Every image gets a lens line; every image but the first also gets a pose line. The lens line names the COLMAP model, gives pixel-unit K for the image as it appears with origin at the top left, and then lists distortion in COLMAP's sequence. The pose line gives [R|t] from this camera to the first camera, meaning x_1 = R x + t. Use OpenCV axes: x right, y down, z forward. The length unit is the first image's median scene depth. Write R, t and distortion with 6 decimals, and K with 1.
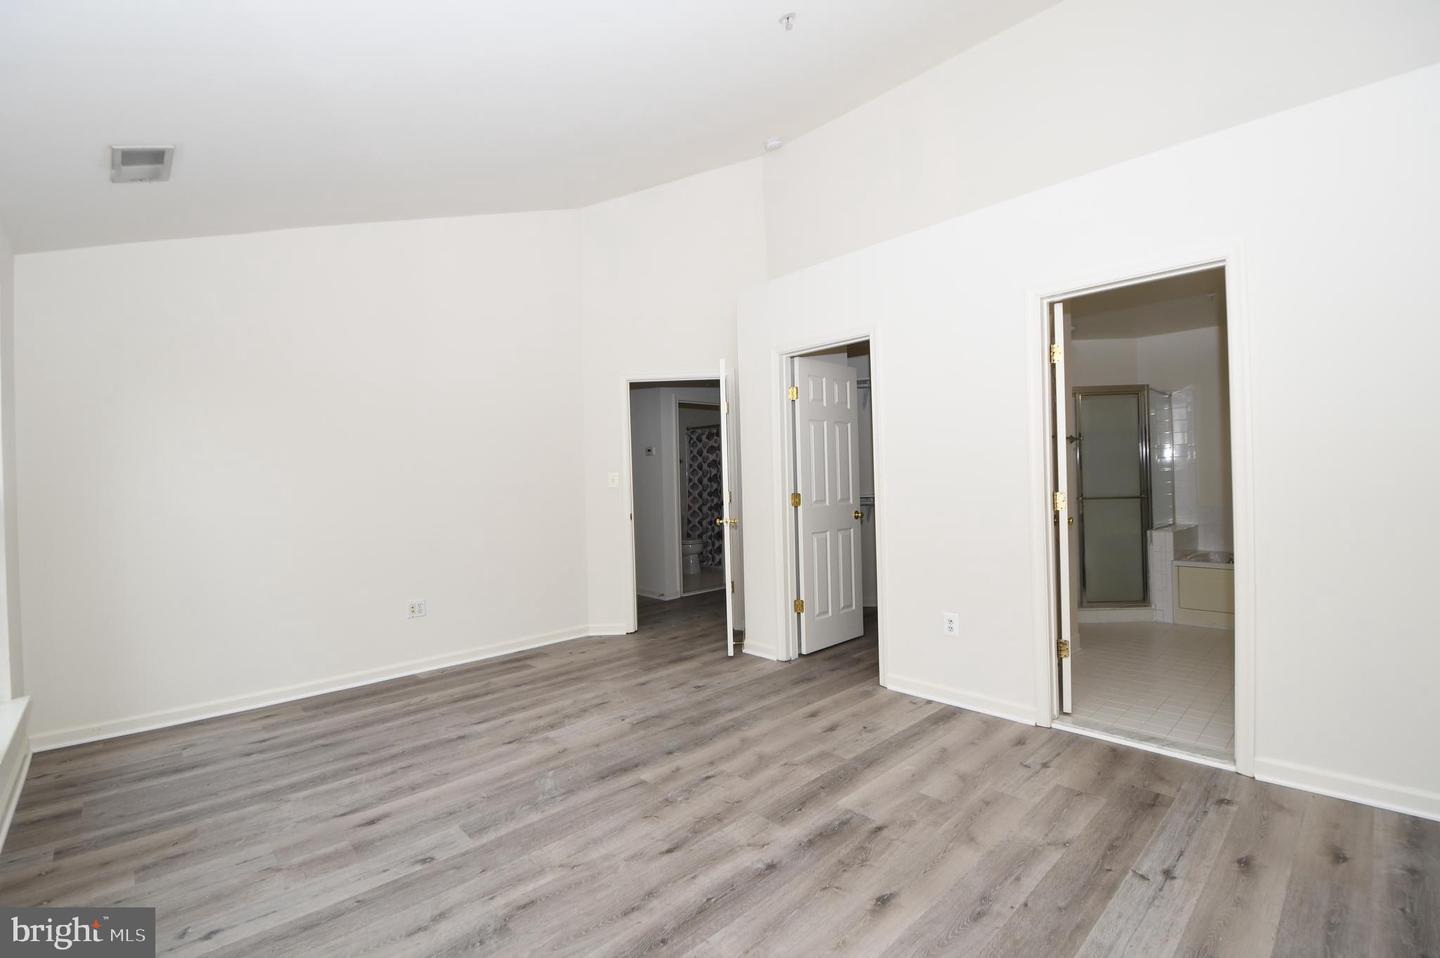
lens RADIAL K [[631.1, 0, 715.3], [0, 631.1, 464.6], [0, 0, 1]] dist [-0.001480, -0.011021]
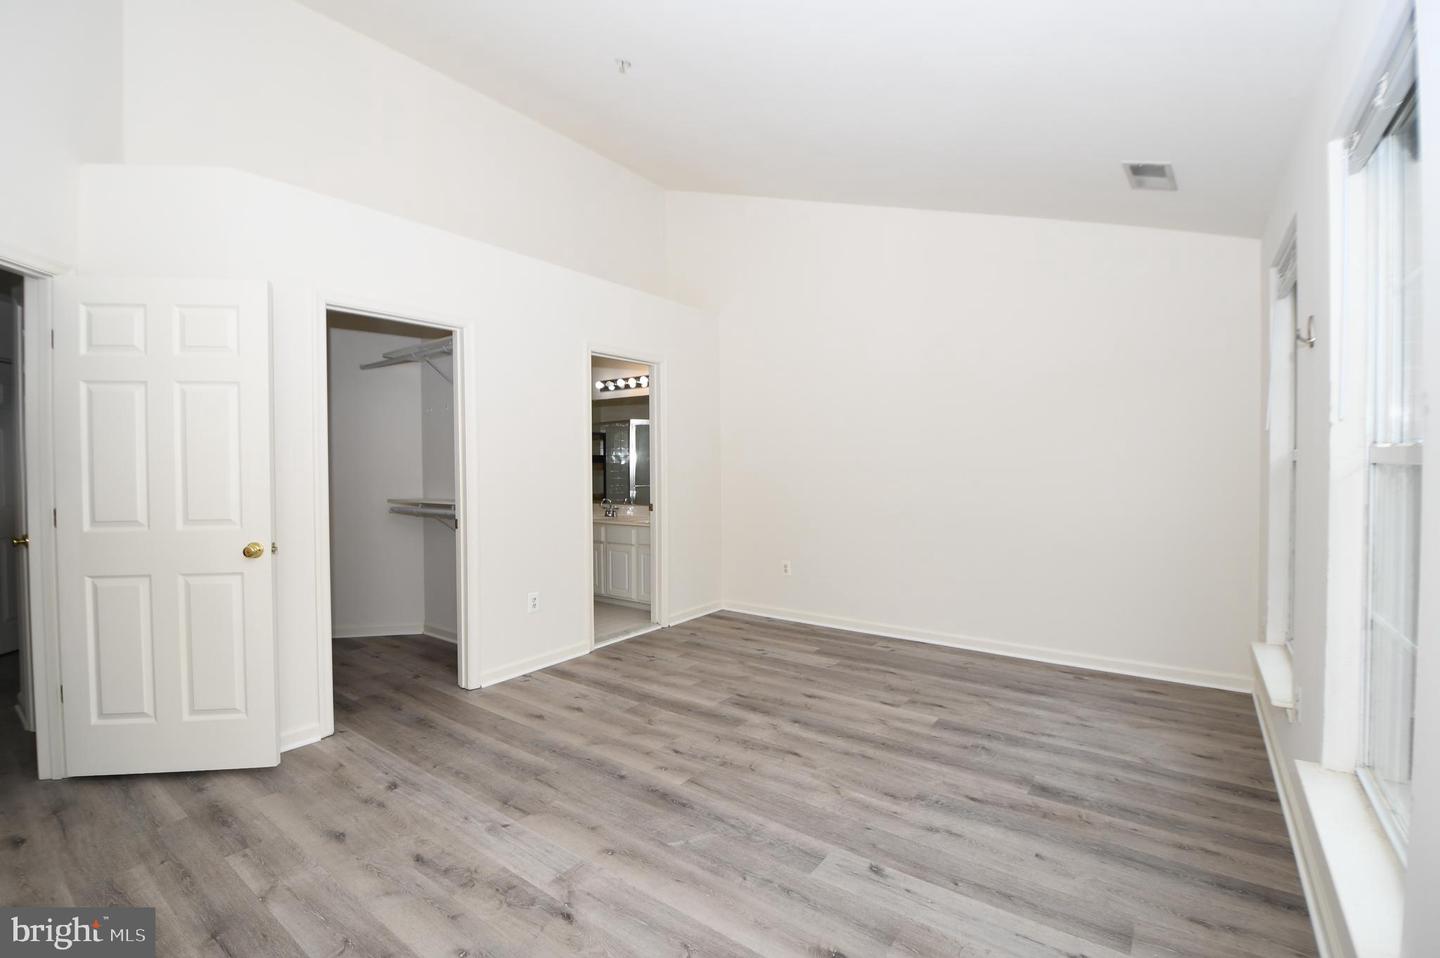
lens RADIAL K [[631.1, 0, 719.4], [0, 631.1, 477.2], [0, 0, 1]] dist [-0.001480, -0.011021]
pose [[-0.176424, 0.008396, 0.984279, -1.066866], [-0.005379, 0.999940, -0.009494, 0.038964], [-0.984300, -0.006969, -0.176368, 1.104926]]
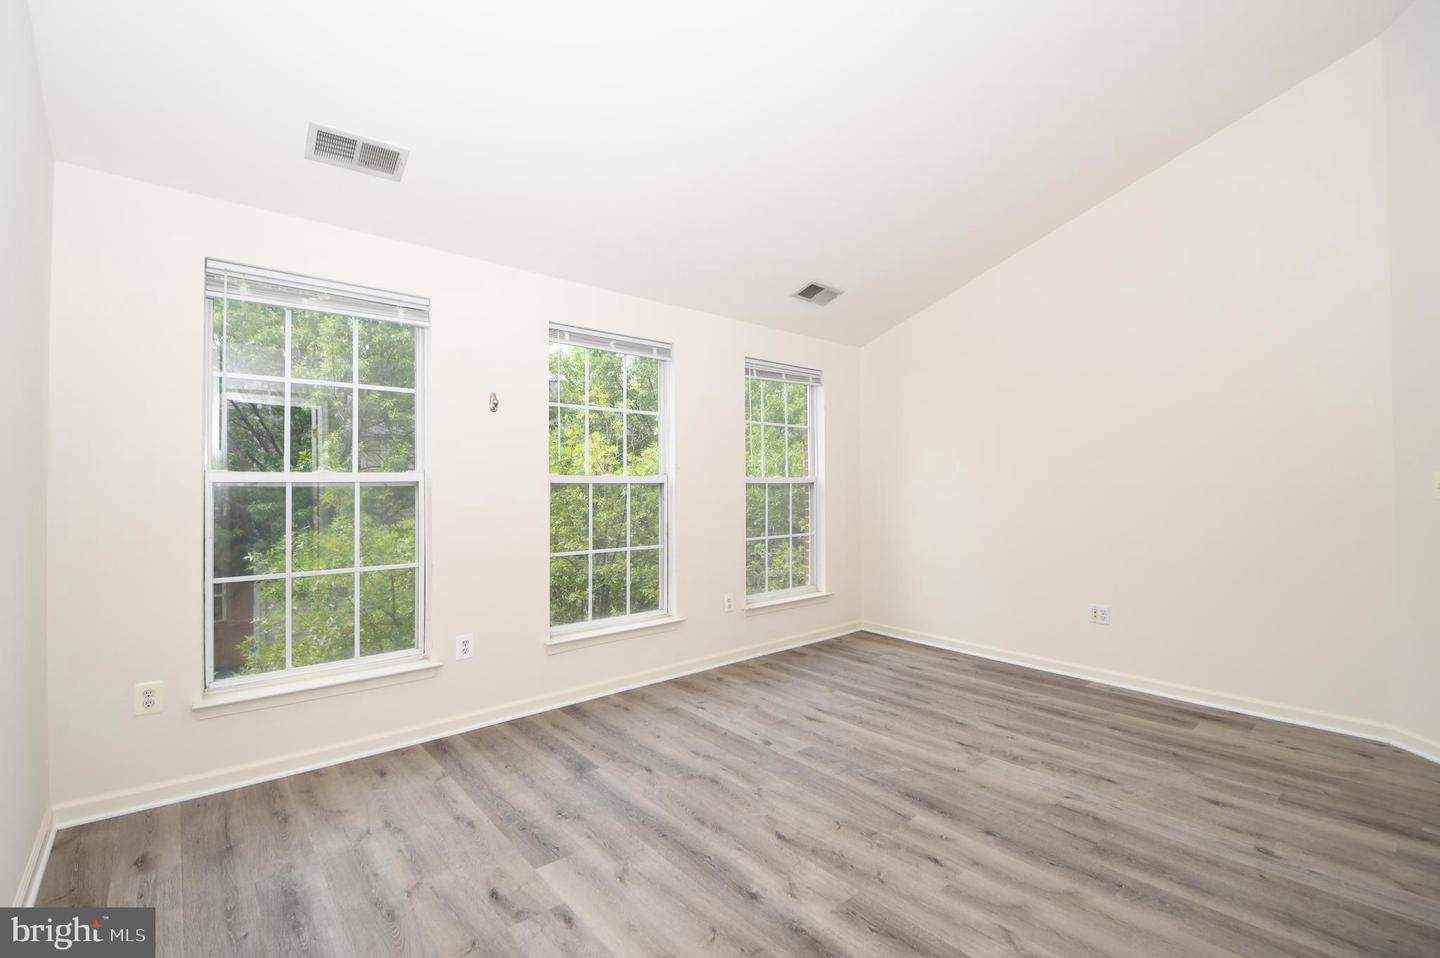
lens RADIAL K [[631.1, 0, 717.8], [0, 631.1, 466.2], [0, 0, 1]] dist [-0.001480, -0.011021]
pose [[-0.040163, 0.005636, -0.999177, 0.790783], [0.021102, 0.999766, 0.004791, -0.018032], [0.998970, -0.020892, -0.040273, 0.753579]]
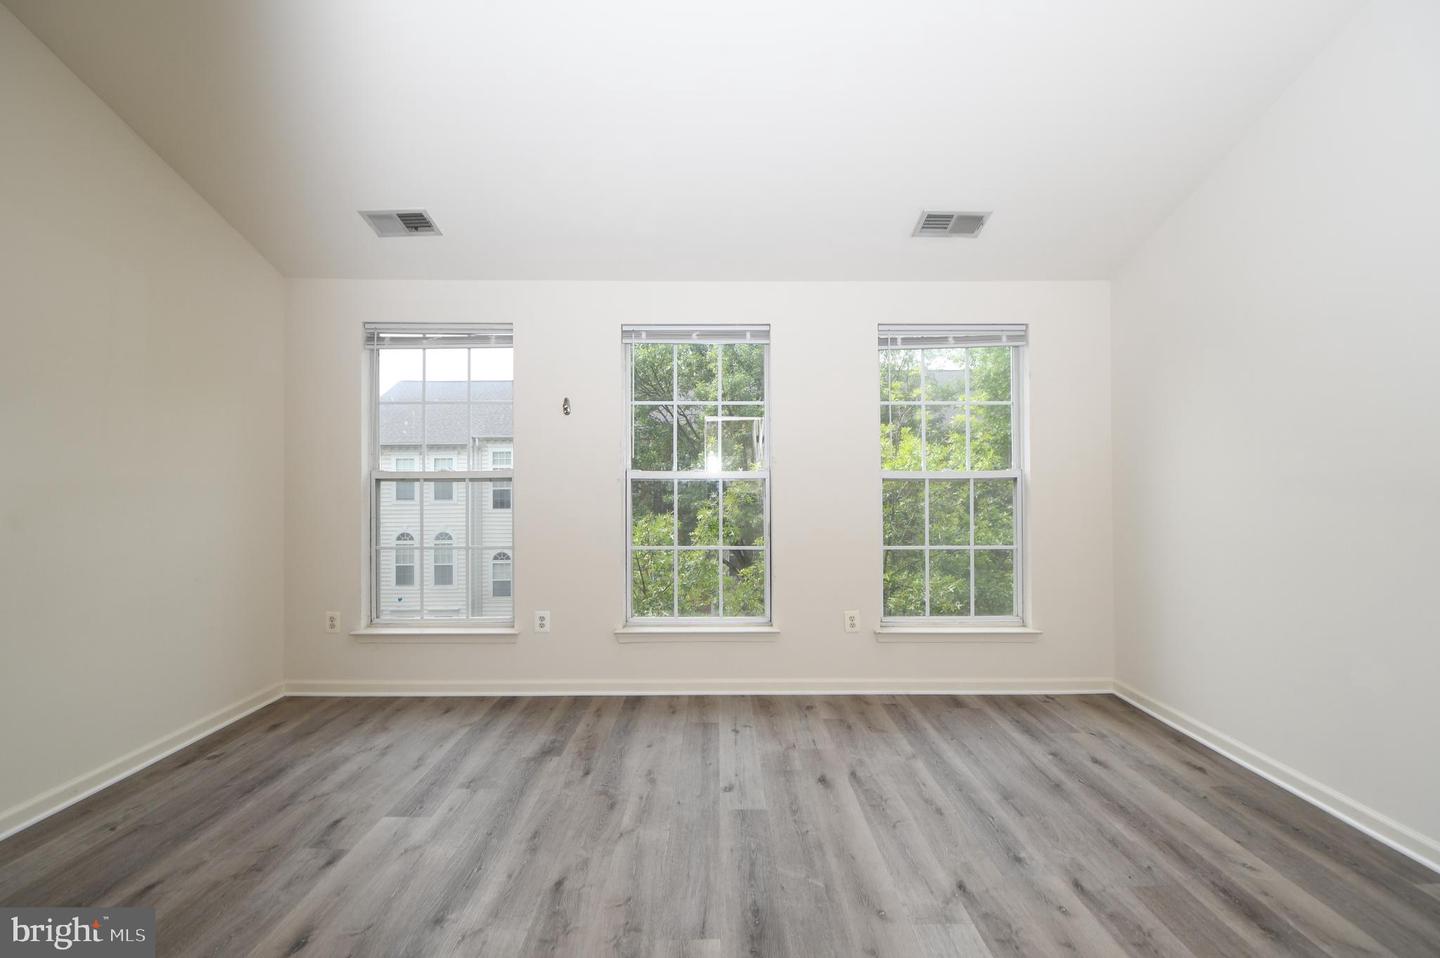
lens RADIAL K [[631.1, 0, 717.8], [0, 631.1, 471.1], [0, 0, 1]] dist [-0.001480, -0.011021]
pose [[-0.680635, 0.022538, -0.732276, 0.345867], [0.037074, 0.999306, -0.003703, 0.011750], [0.731684, -0.029669, -0.680998, 1.448391]]
